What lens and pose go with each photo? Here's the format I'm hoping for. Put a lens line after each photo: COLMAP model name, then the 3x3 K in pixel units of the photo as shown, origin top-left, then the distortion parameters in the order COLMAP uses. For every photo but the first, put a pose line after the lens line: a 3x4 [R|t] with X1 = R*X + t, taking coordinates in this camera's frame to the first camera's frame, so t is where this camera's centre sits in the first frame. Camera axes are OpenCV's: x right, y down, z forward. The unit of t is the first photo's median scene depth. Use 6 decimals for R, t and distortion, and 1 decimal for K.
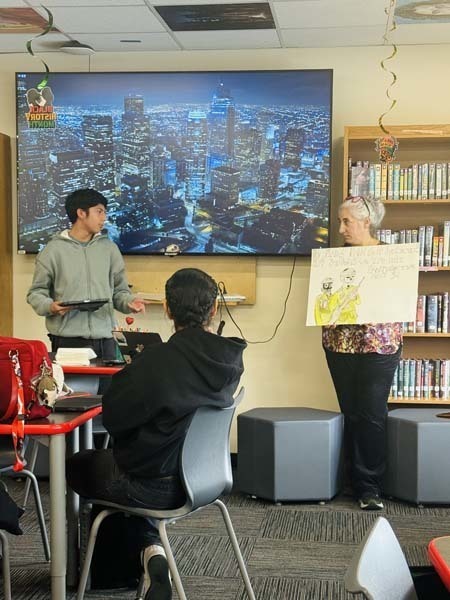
lens RADIAL K [[1019.1, 0, 221.8], [0, 1019.1, 299.3], [0, 0, 1]] dist [0.136250, 0.000000]
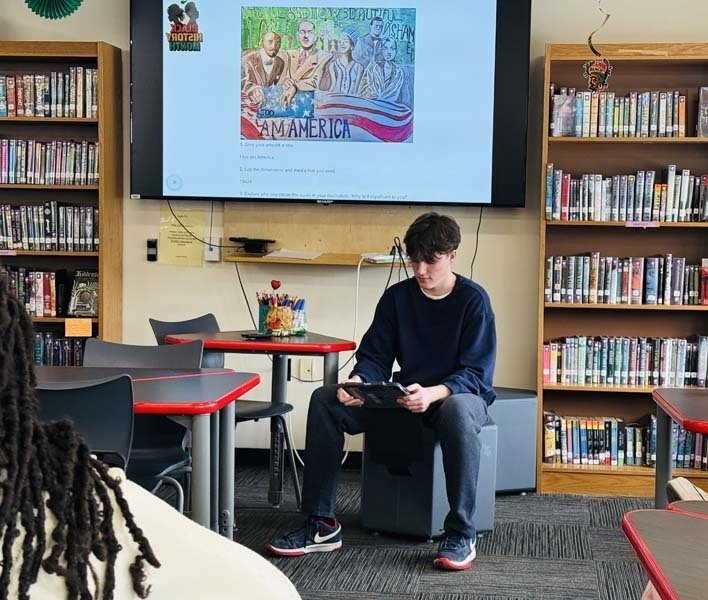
lens RADIAL K [[1628.5, 0, 356.2], [0, 1628.5, 301.2], [0, 0, 1]] dist [0.052289, 0.000000]
pose [[0.999879, 0.012691, 0.009030, -0.036423], [-0.012886, 0.999676, 0.021965, 0.005093], [-0.008749, -0.022079, 0.999718, -0.270071]]
